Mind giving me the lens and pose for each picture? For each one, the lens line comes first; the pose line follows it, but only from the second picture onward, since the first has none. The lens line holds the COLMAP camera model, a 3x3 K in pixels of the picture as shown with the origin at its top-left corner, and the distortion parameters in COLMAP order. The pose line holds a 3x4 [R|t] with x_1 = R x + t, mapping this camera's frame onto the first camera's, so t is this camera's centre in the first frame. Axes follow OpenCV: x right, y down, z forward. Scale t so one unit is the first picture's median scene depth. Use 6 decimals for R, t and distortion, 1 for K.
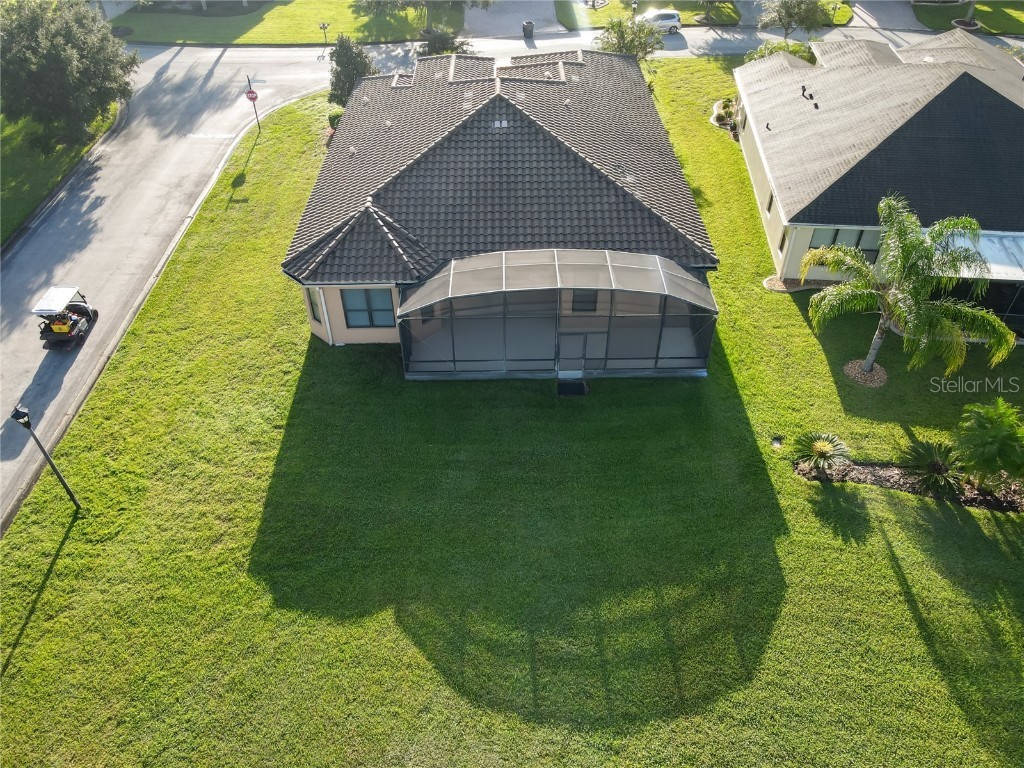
lens RADIAL K [[765.6, 0, 504.1], [0, 765.6, 365.7], [0, 0, 1]] dist [0.019599, 0.008031]
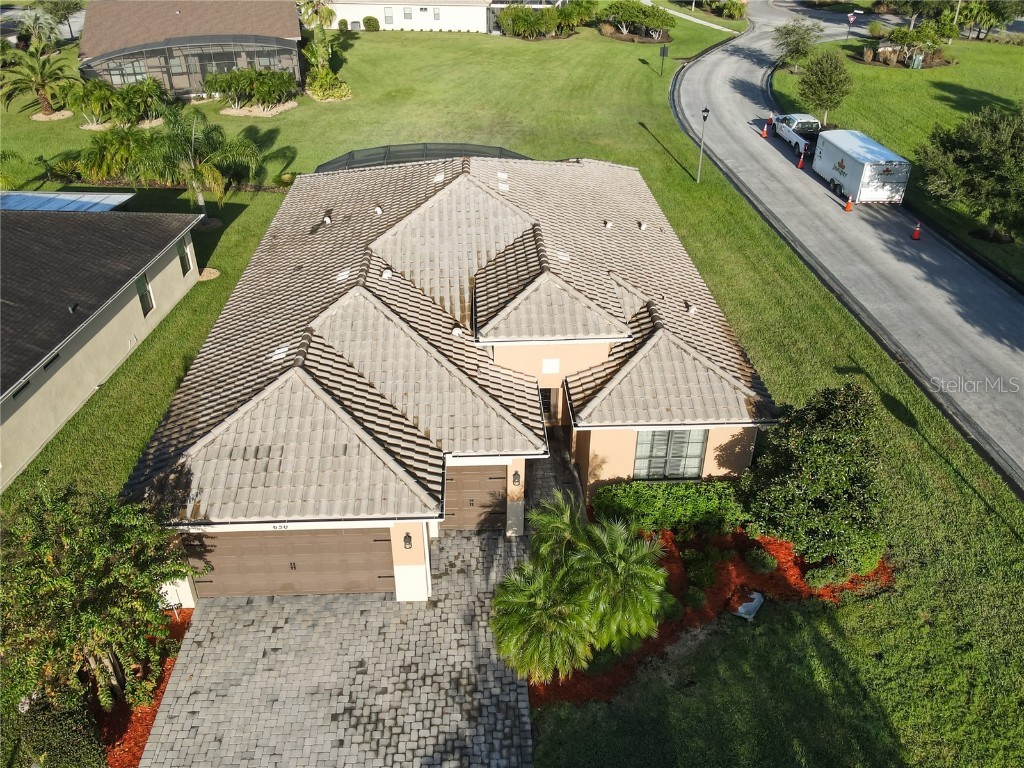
lens RADIAL K [[802.2, 0, 479.7], [0, 802.2, 289.0], [0, 0, 1]] dist [0.011887, 0.011433]
pose [[-0.999477, 0.032305, 0.001587, -0.026445], [0.013891, 0.384410, 0.923058, -1.479640], [0.029209, 0.922597, -0.384657, 1.945485]]
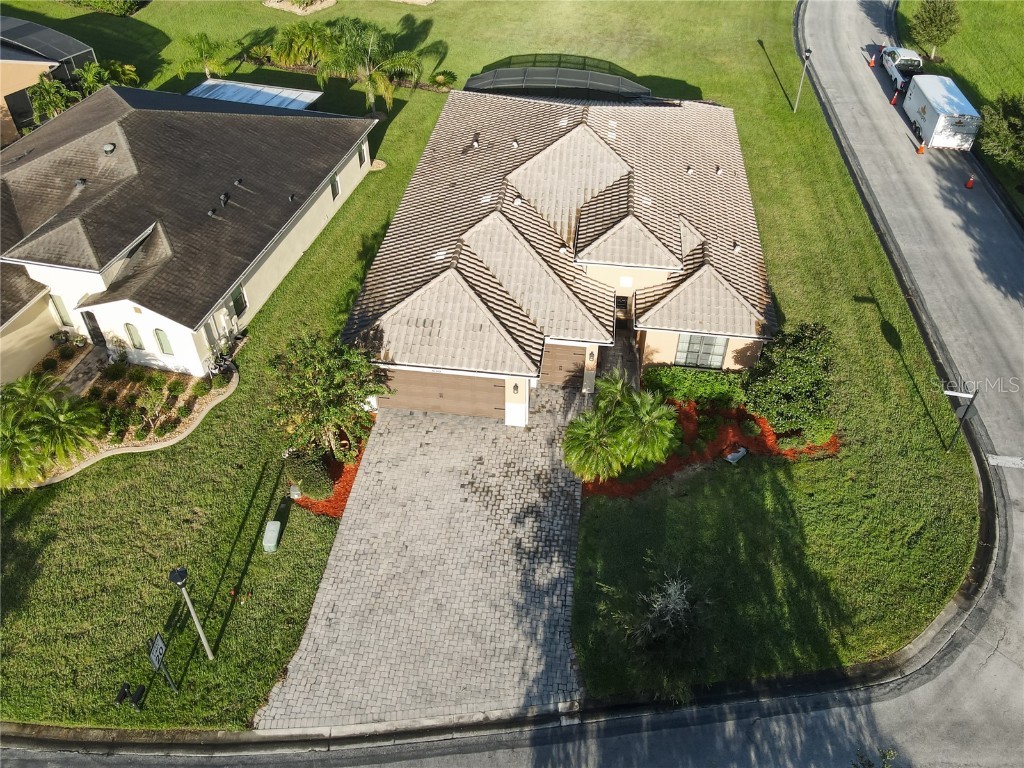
lens RADIAL K [[813.8, 0, 531.7], [0, 813.8, 268.5], [0, 0, 1]] dist [0.013677, 0.010176]
pose [[-0.993703, -0.073527, 0.084549, -0.061260], [0.065053, 0.235796, 0.969623, -1.889808], [-0.091230, 0.969017, -0.229528, 1.972687]]
